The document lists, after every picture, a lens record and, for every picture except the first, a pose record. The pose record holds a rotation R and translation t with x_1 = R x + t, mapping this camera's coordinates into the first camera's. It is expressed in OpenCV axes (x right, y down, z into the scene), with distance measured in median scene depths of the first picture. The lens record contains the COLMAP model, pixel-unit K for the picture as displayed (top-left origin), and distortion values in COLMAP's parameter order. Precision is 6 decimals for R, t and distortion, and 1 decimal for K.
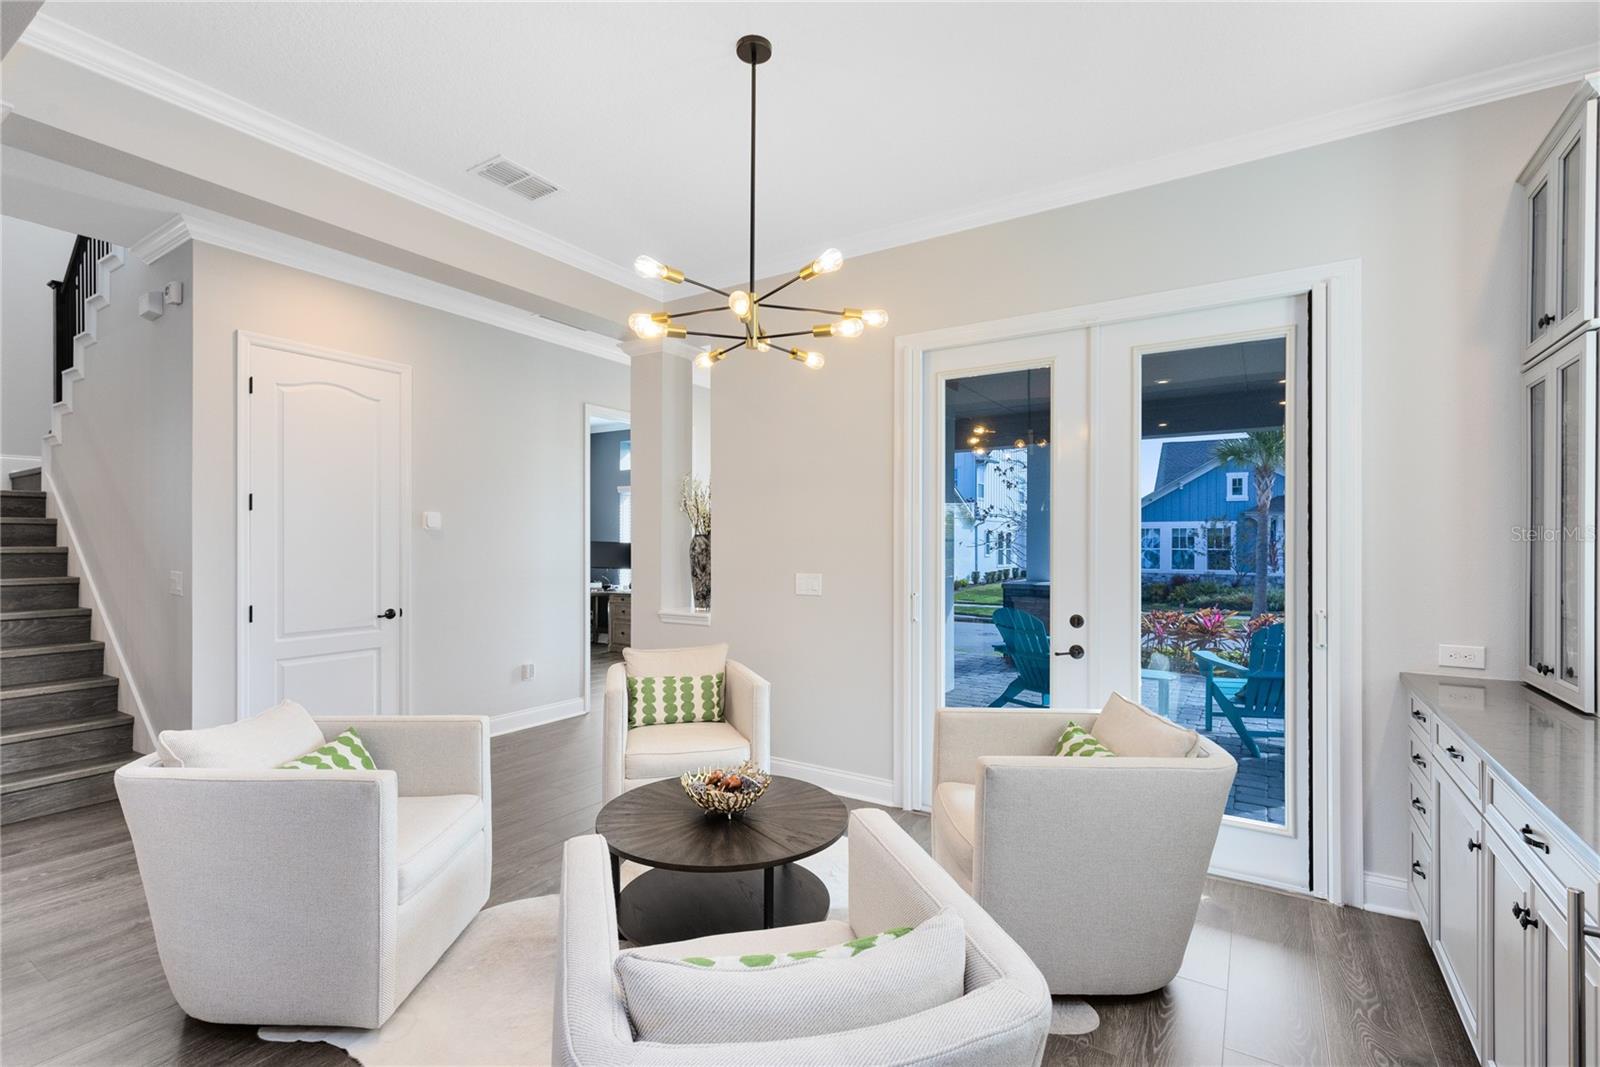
lens RADIAL K [[722.7, 0, 802.5], [0, 722.7, 541.3], [0, 0, 1]] dist [-0.001263, -0.001450]
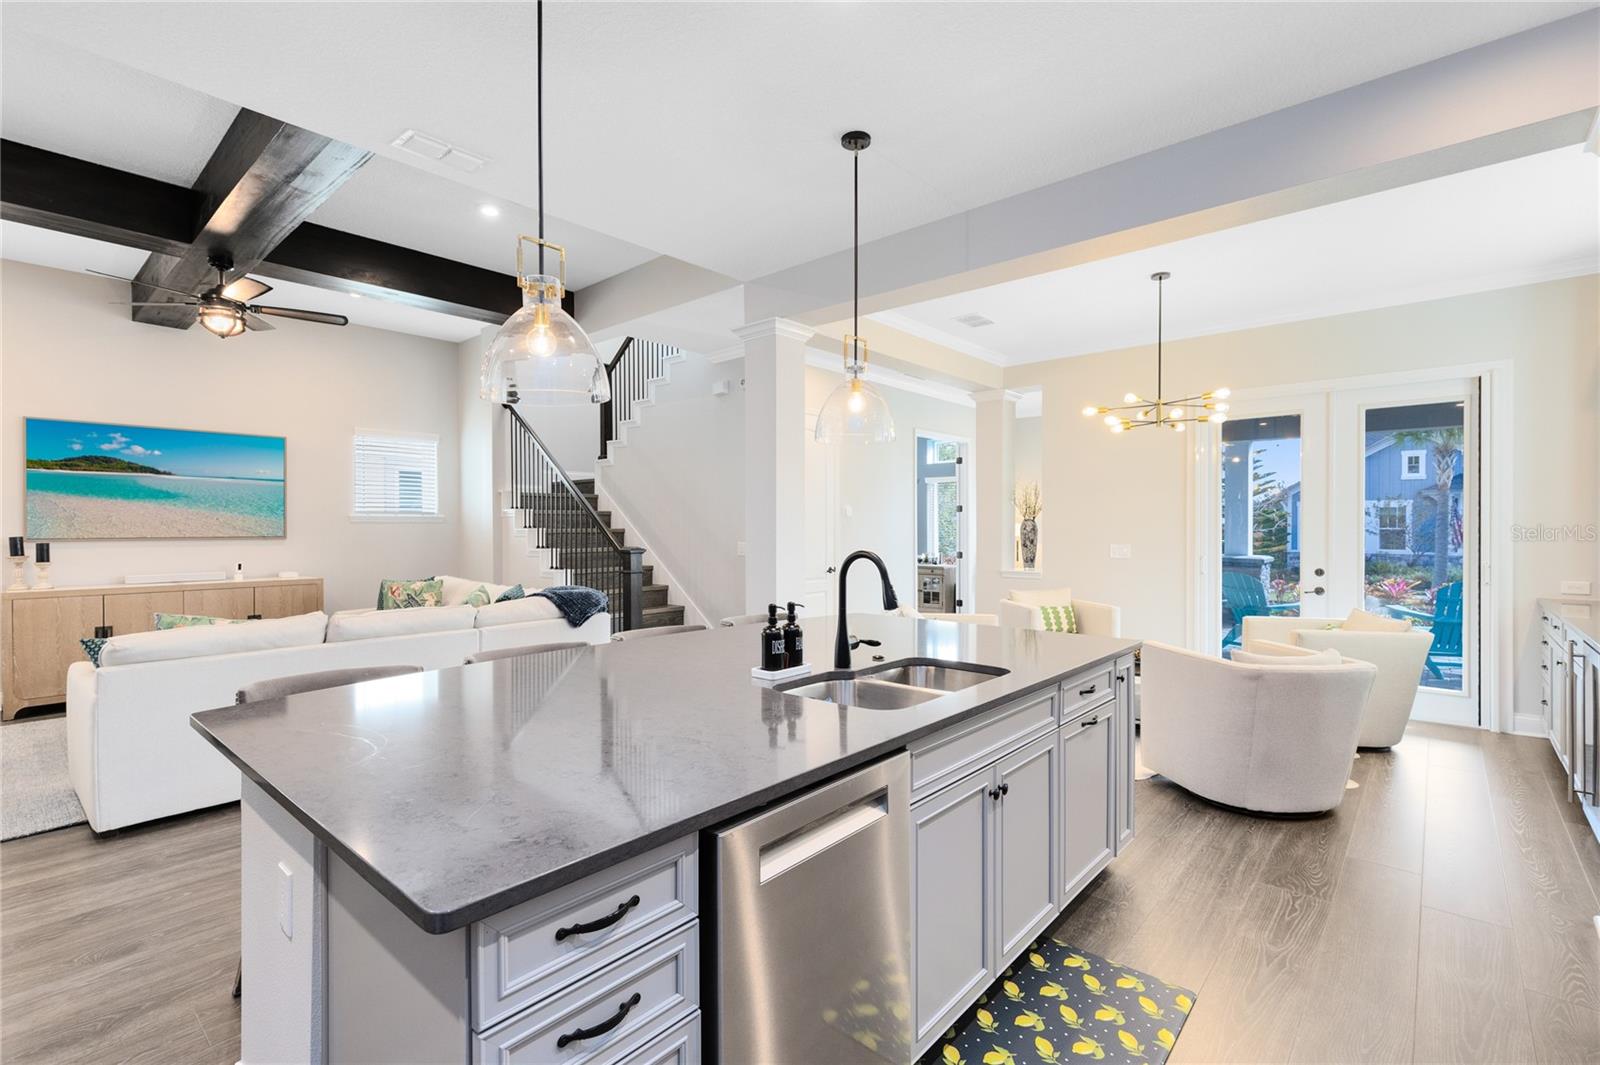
lens RADIAL K [[722.7, 0, 800.7], [0, 722.7, 528.5], [0, 0, 1]] dist [-0.001263, -0.001450]
pose [[0.987422, -0.002866, -0.158083, -0.109621], [0.004252, 0.999955, 0.008428, -0.001495], [0.158052, -0.008994, 0.987390, -0.167751]]
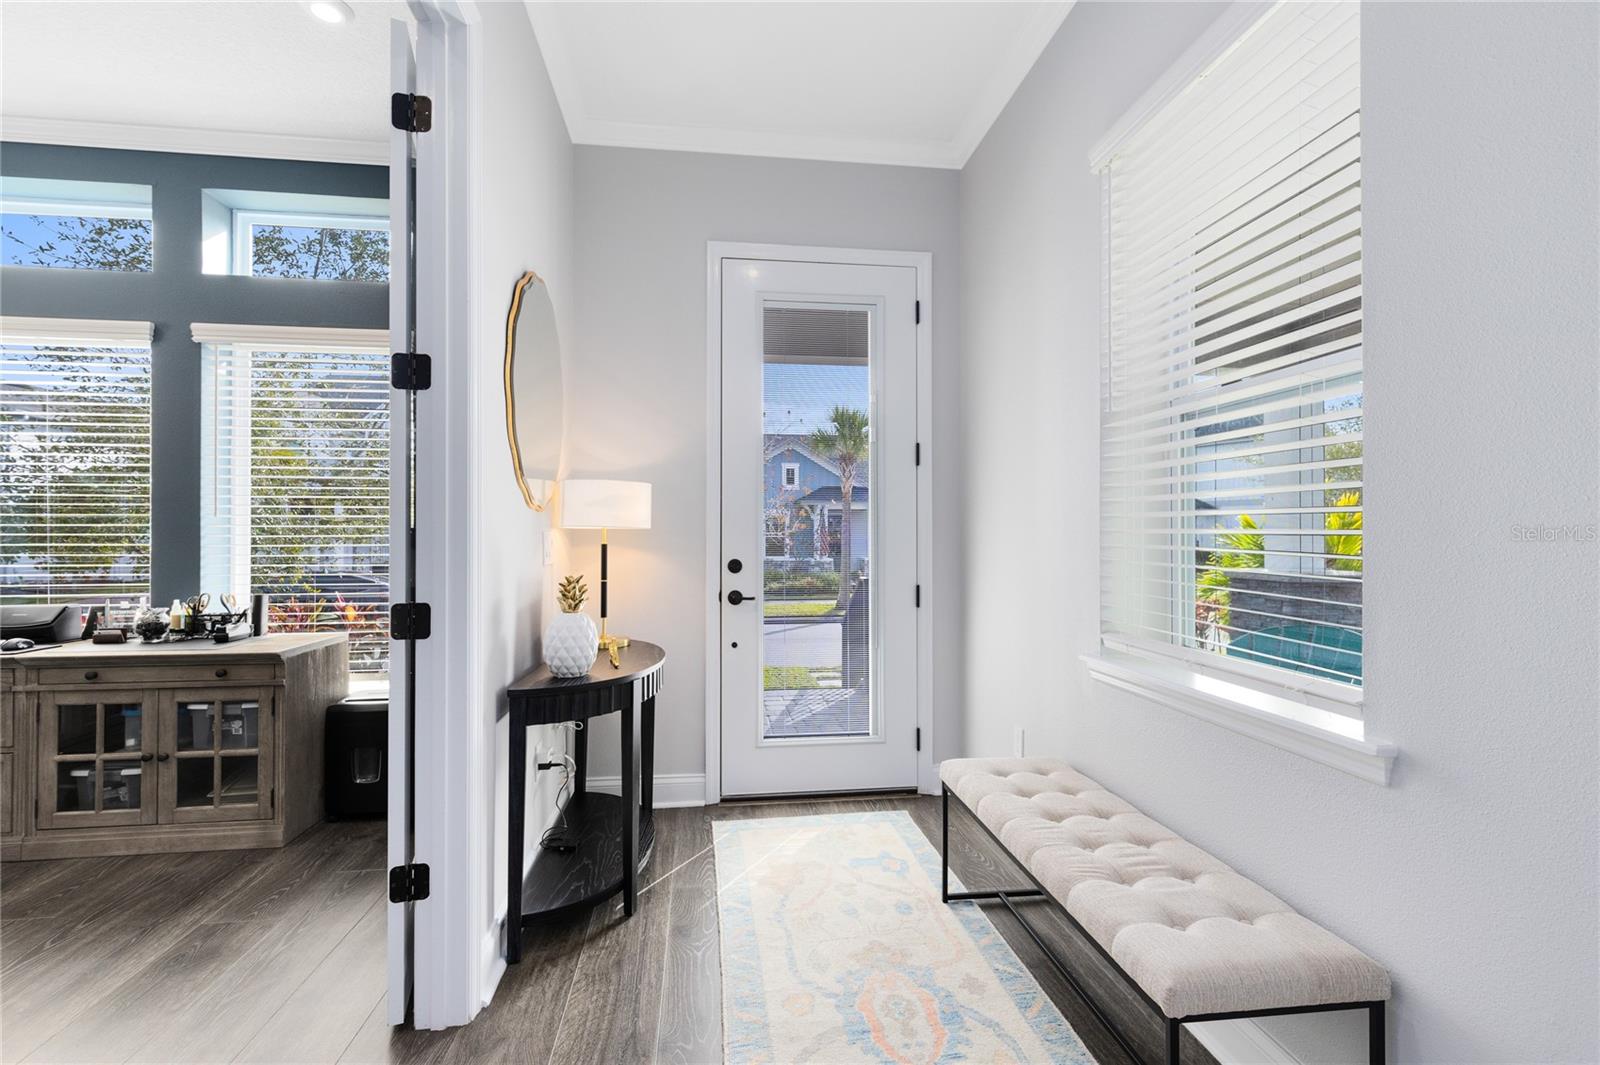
lens RADIAL K [[722.7, 0, 799.0], [0, 722.7, 536.4], [0, 0, 1]] dist [-0.001263, -0.001450]
pose [[0.764223, -0.000330, 0.644952, -0.100427], [-0.001307, 0.999997, 0.002061, 0.013733], [-0.644950, -0.002418, 0.764221, 0.324204]]
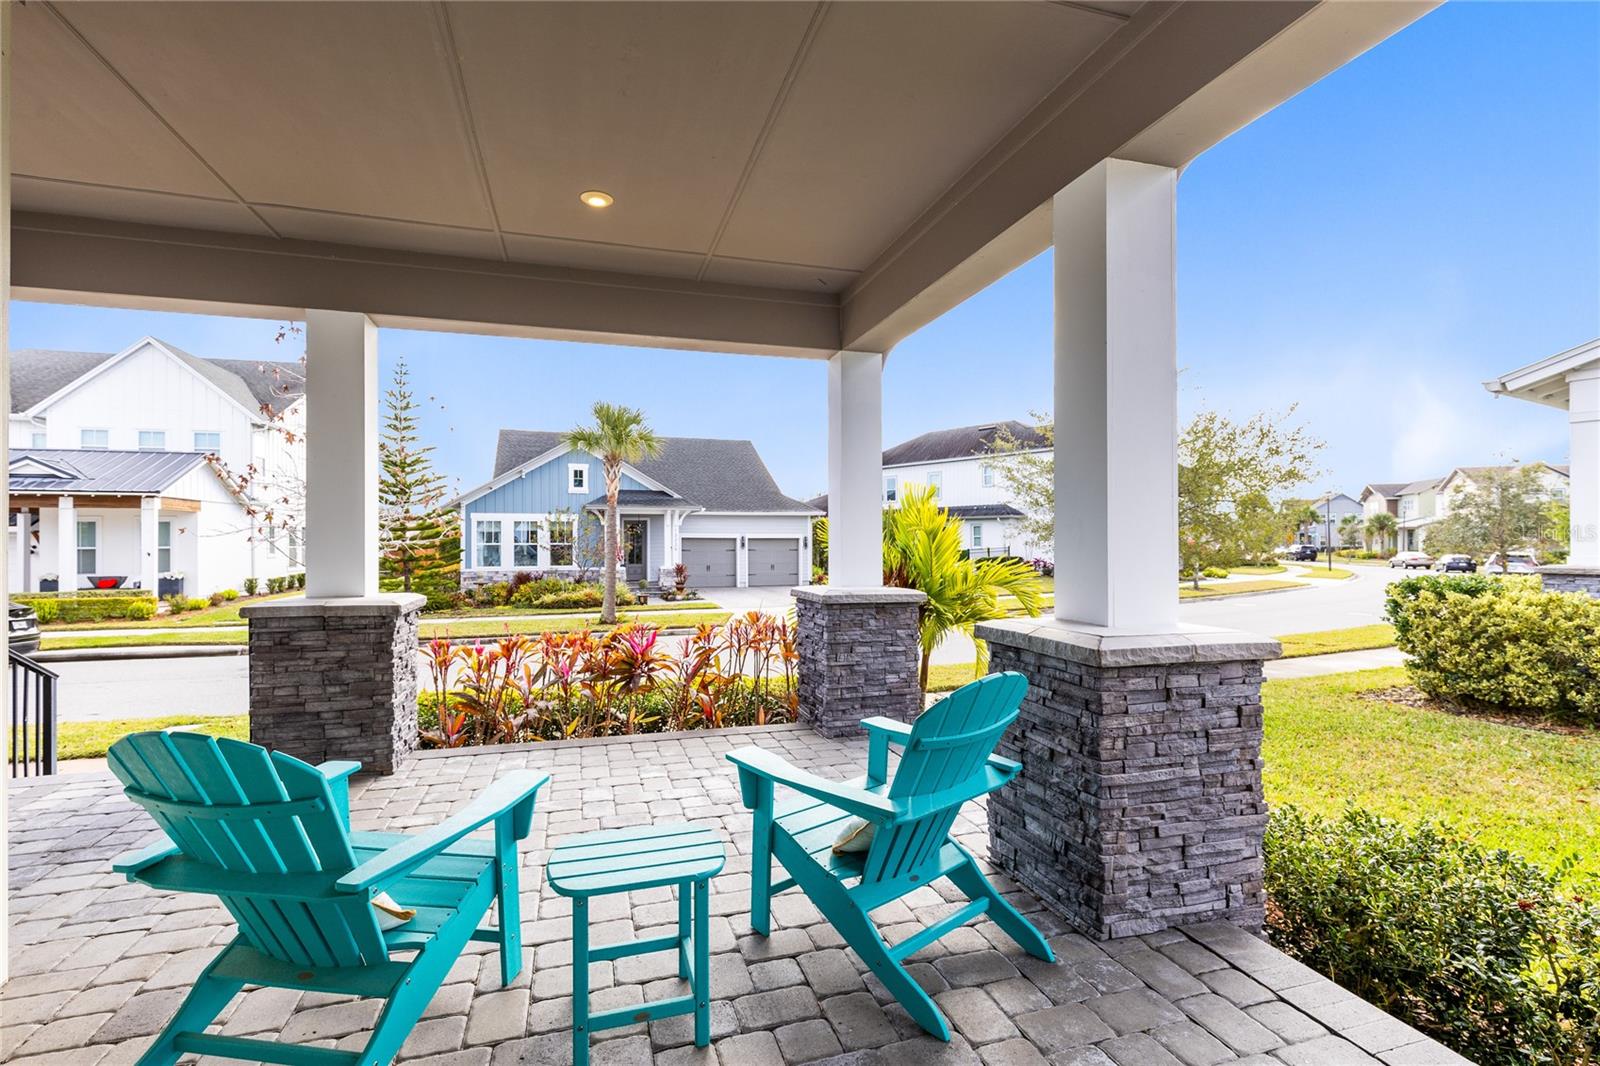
lens RADIAL K [[722.7, 0, 792.5], [0, 722.7, 536.5], [0, 0, 1]] dist [-0.001263, -0.001450]
pose [[0.650304, 0.000930, 0.759673, 0.091718], [0.003325, 0.999986, -0.004070, 0.010343], [-0.759667, 0.005173, 0.650292, 0.259294]]
